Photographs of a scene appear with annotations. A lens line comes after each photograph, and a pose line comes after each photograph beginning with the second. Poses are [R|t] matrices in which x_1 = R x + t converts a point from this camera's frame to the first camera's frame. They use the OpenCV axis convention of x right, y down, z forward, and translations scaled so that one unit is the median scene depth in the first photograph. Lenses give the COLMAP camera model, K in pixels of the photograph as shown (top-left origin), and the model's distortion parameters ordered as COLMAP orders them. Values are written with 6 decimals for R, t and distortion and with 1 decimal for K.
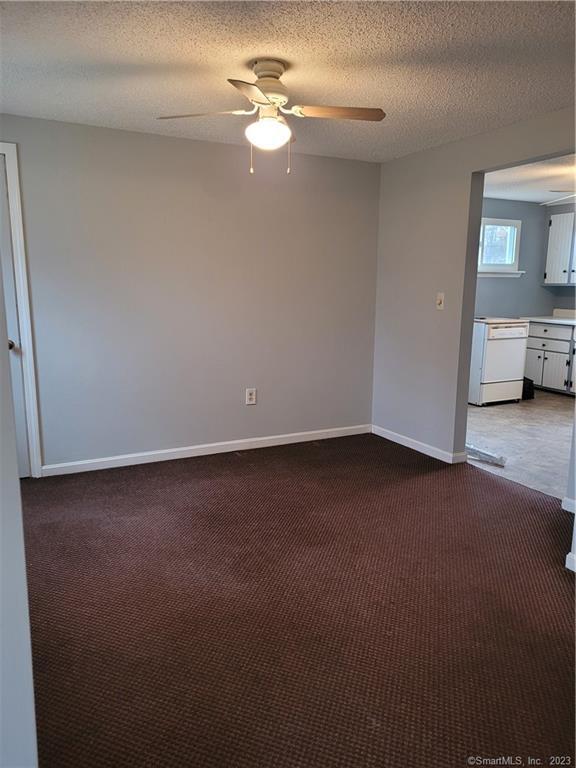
lens RADIAL K [[579.3, 0, 288.8], [0, 579.3, 385.1], [0, 0, 1]] dist [0.030366, 0.003740]
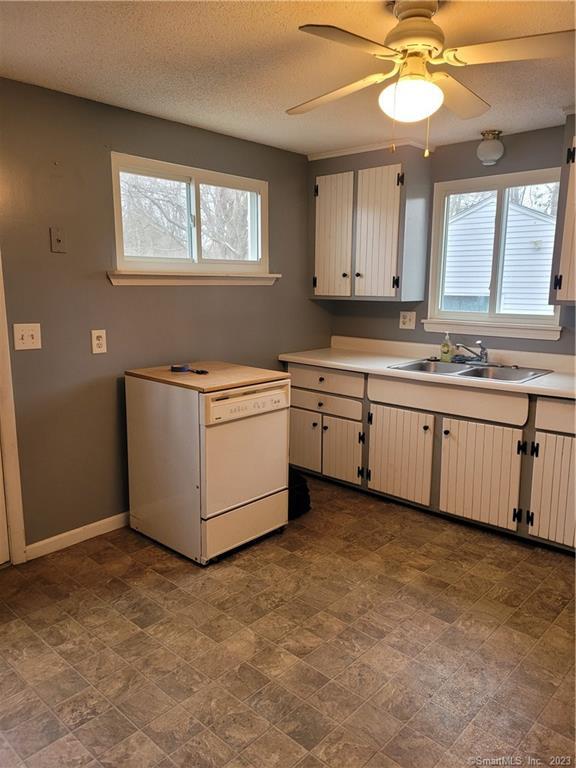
lens RADIAL K [[579.3, 0, 292.5], [0, 579.3, 385.7], [0, 0, 1]] dist [0.030366, 0.003740]
pose [[0.934254, -0.064650, 0.350699, 0.216471], [0.064101, 0.997856, 0.013188, -0.096693], [-0.350800, 0.010159, 0.936395, 0.483199]]
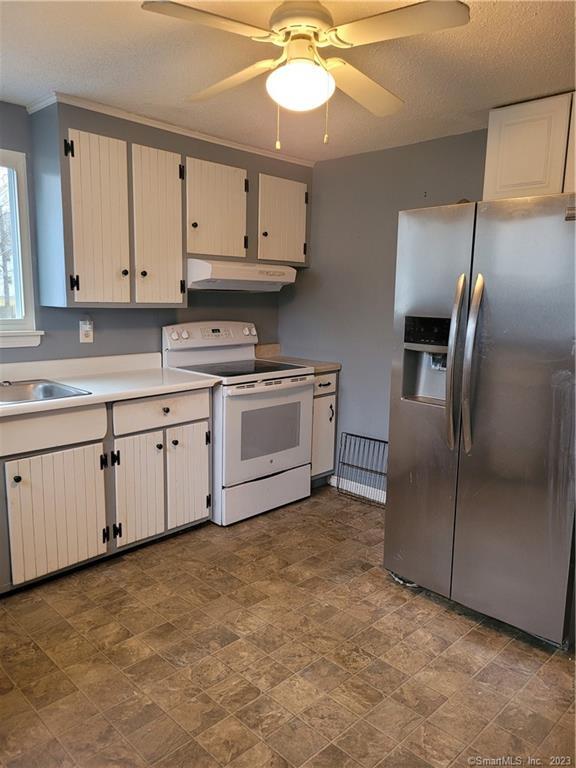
lens RADIAL K [[579.3, 0, 290.9], [0, 579.3, 380.0], [0, 0, 1]] dist [0.030366, 0.003740]
pose [[-0.315839, -0.160719, 0.935102, 0.013621], [0.148997, 0.964920, 0.216169, -0.219304], [-0.937041, 0.207602, -0.280813, 1.166363]]
